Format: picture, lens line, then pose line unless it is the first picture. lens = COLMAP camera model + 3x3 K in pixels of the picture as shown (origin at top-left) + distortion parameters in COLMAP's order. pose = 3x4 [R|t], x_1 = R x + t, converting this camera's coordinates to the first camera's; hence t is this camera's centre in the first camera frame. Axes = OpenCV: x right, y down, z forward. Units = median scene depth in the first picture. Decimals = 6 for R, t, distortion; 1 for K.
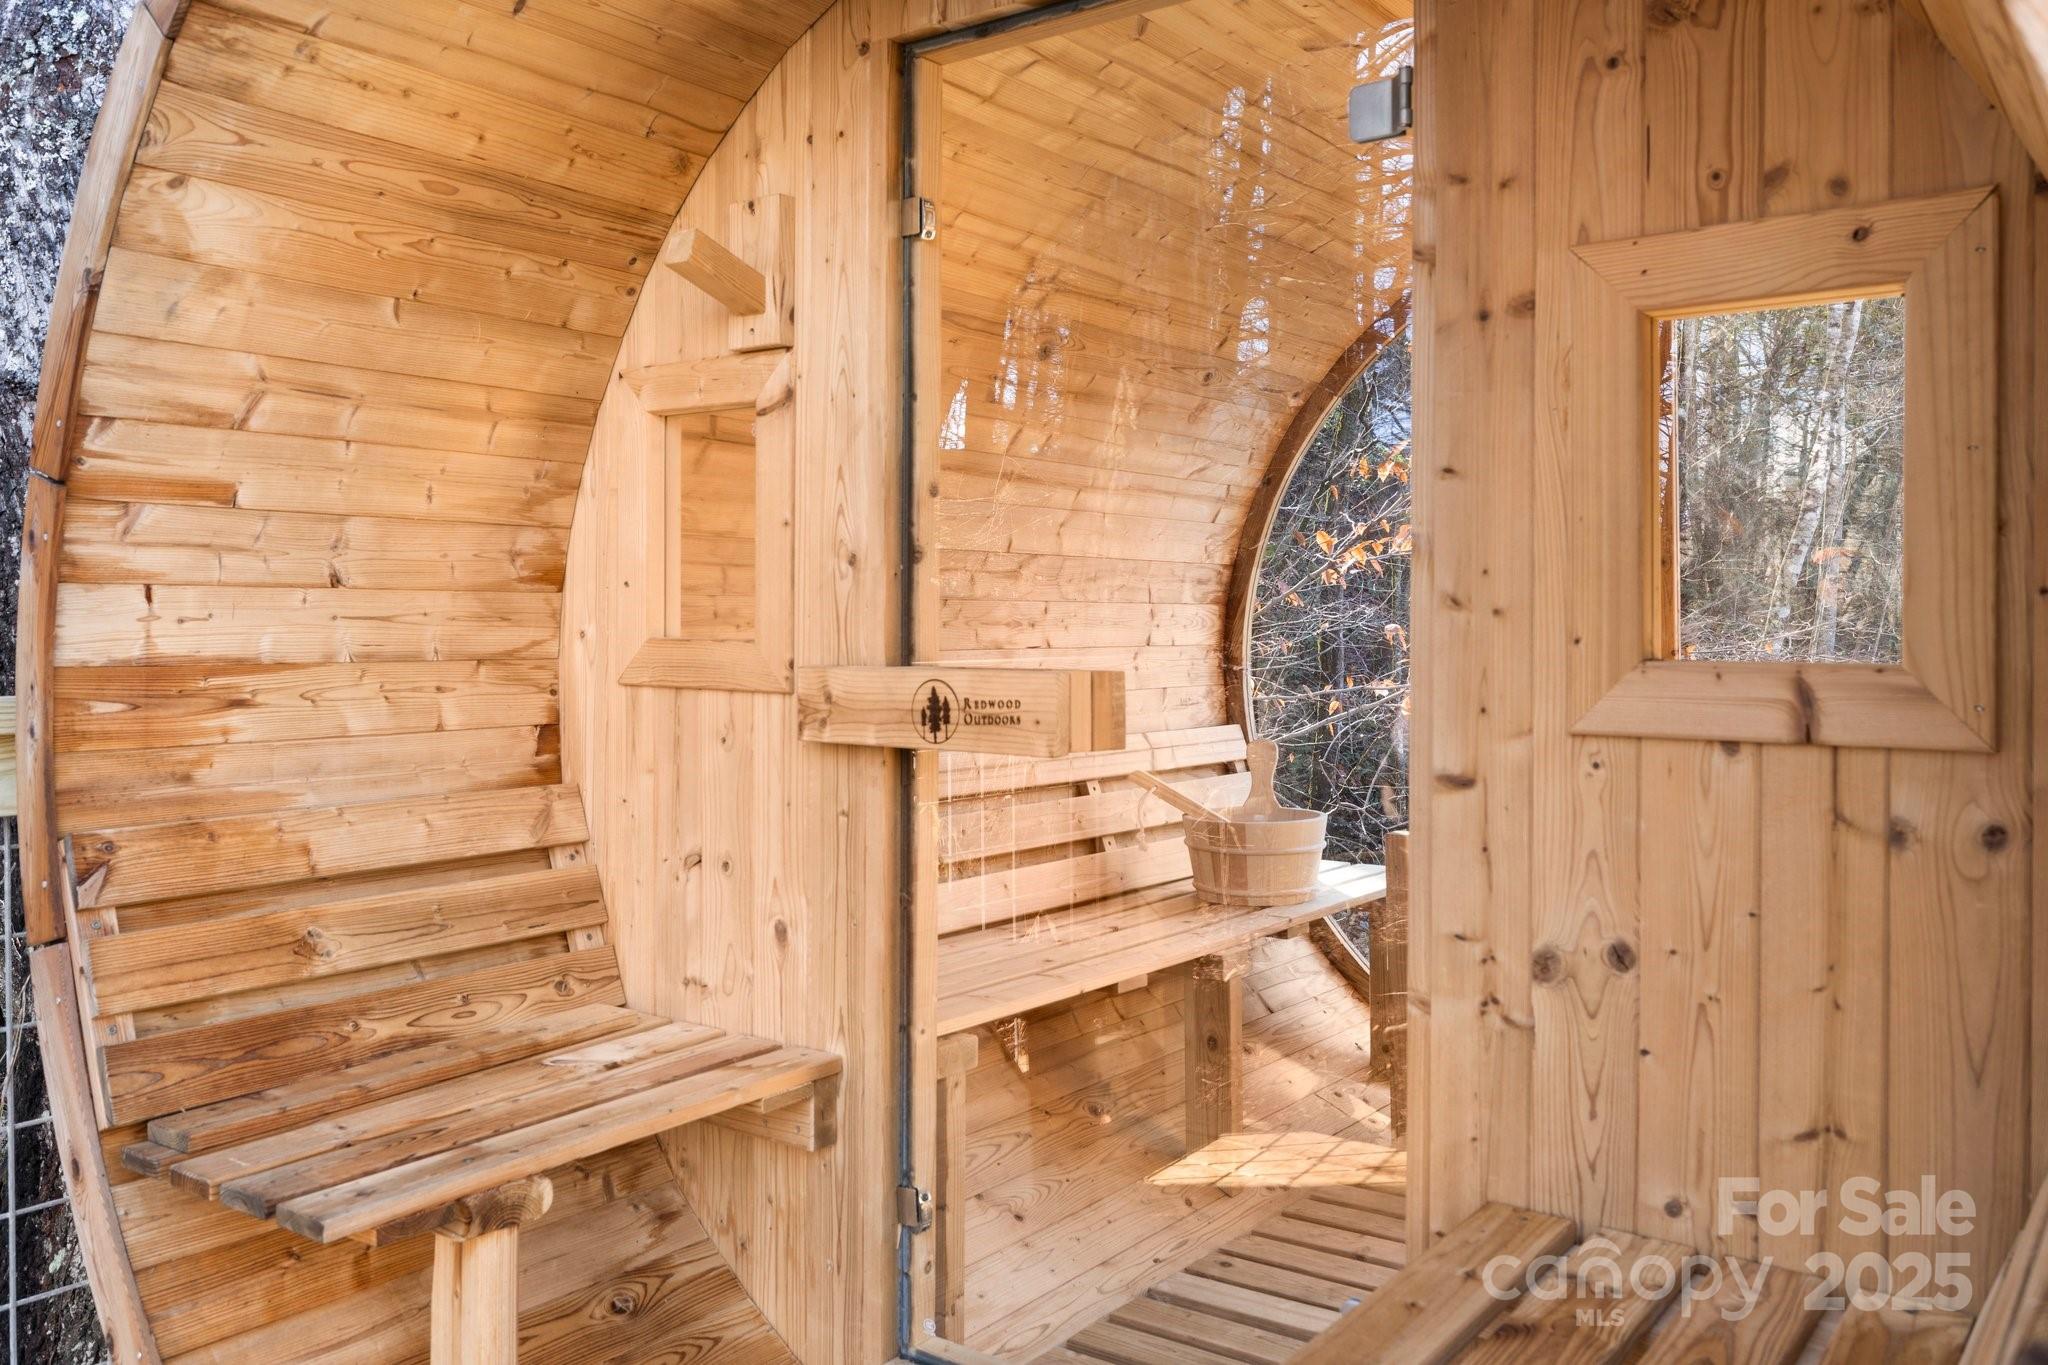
lens RADIAL K [[1696.1, 0, 1021.6], [0, 1696.1, 623.9], [0, 0, 1]] dist [-0.057367, -0.000647]
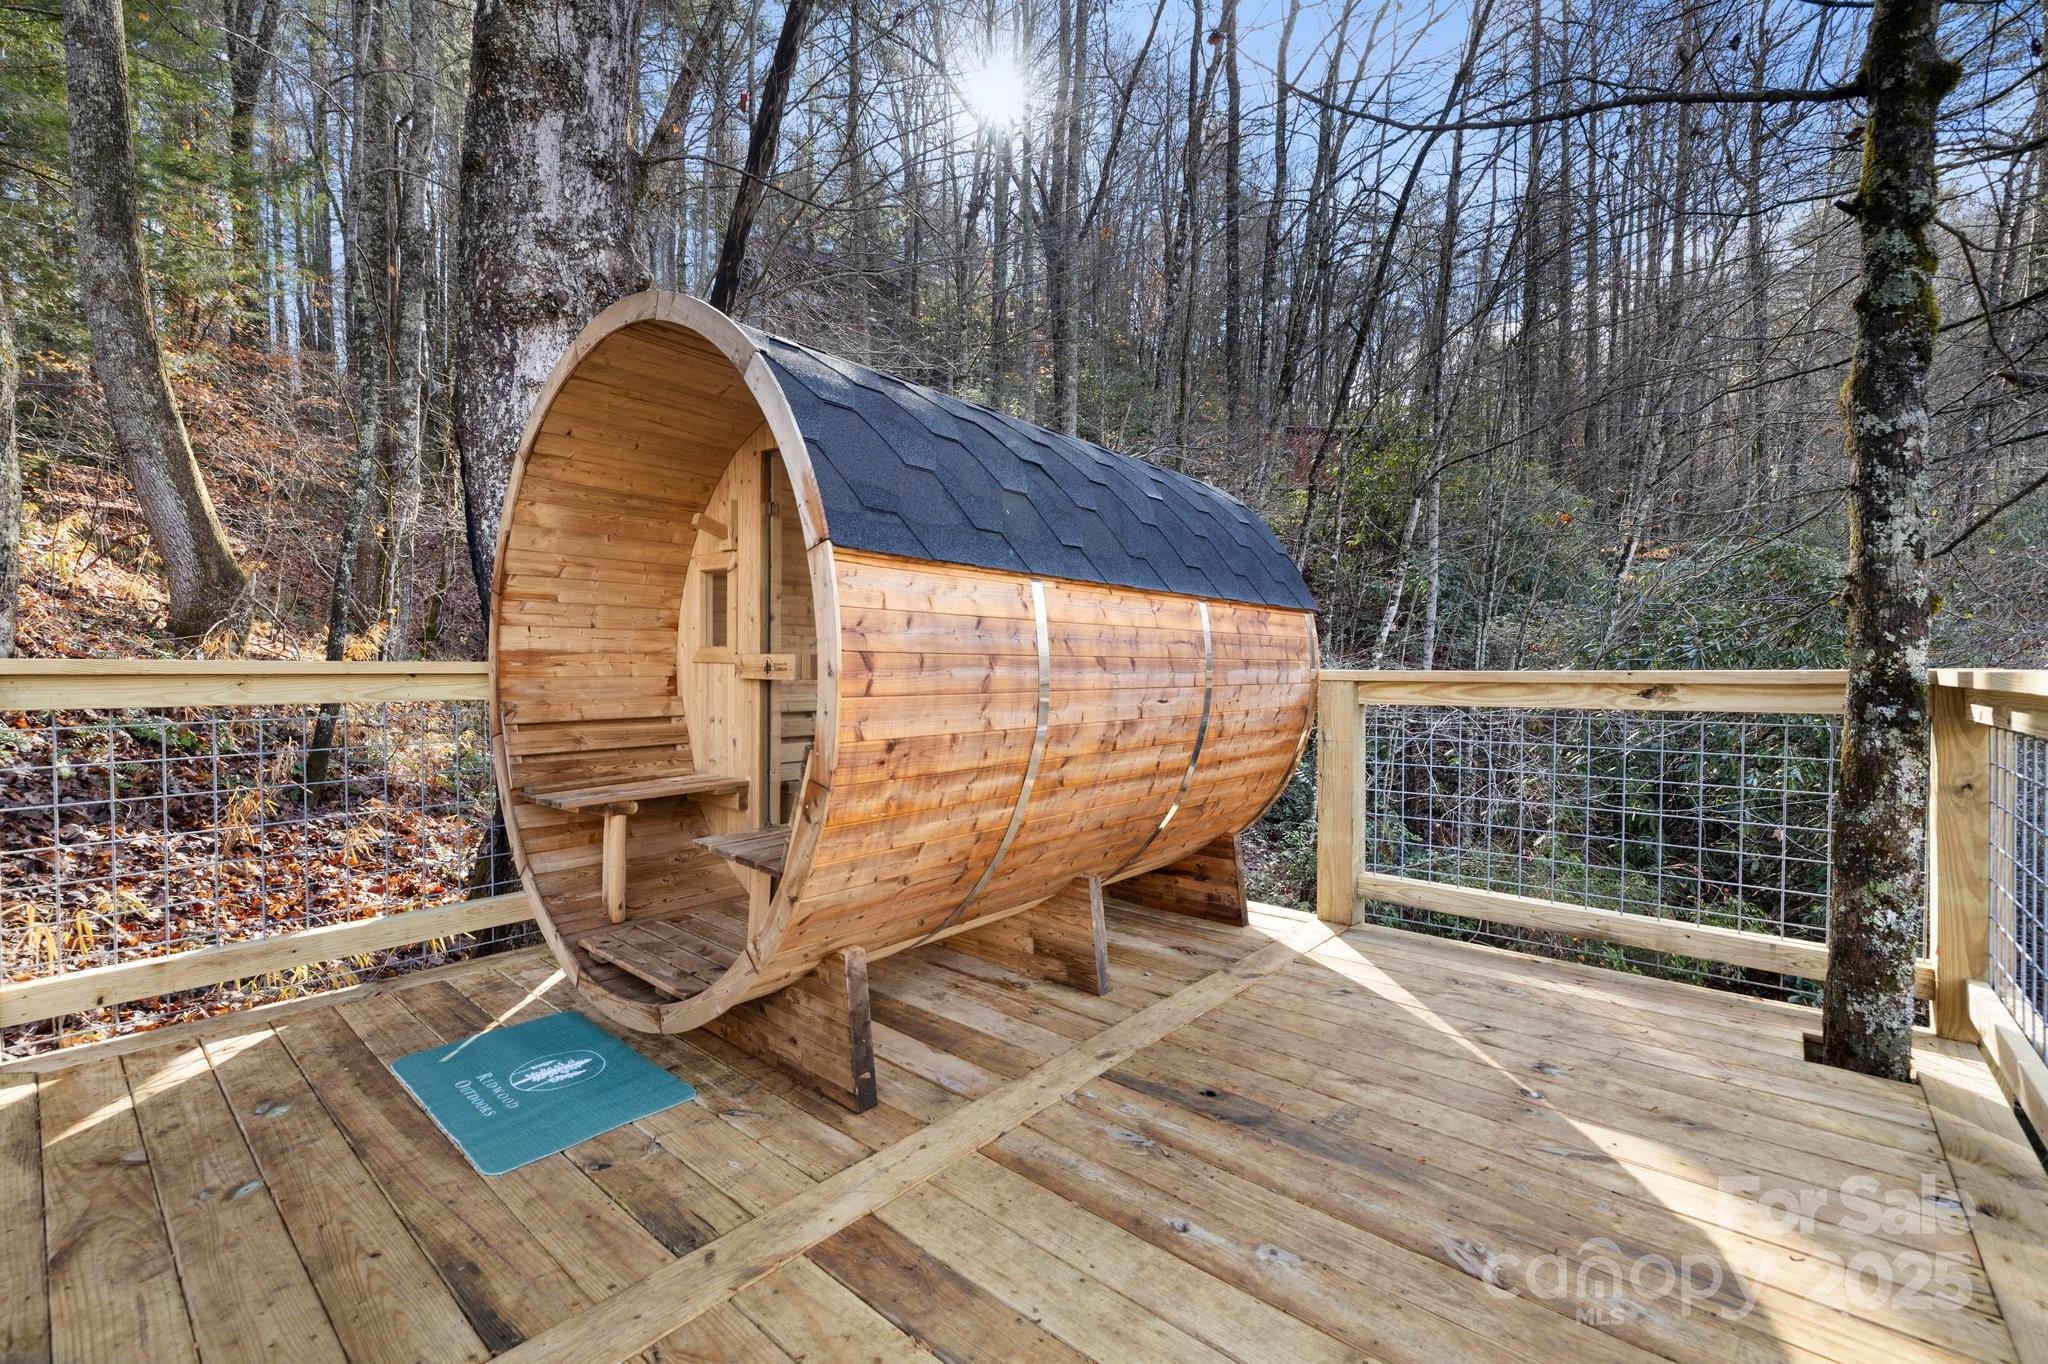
lens RADIAL K [[873.4, 0, 1024.0], [0, 873.4, 682.0], [0, 0, 1]] dist [-0.063284, -0.000128]
pose [[0.998871, 0.008913, -0.046654, 0.483463], [-0.007961, 0.999757, 0.020542, 0.040629], [0.046826, -0.020148, 0.998700, -0.573998]]
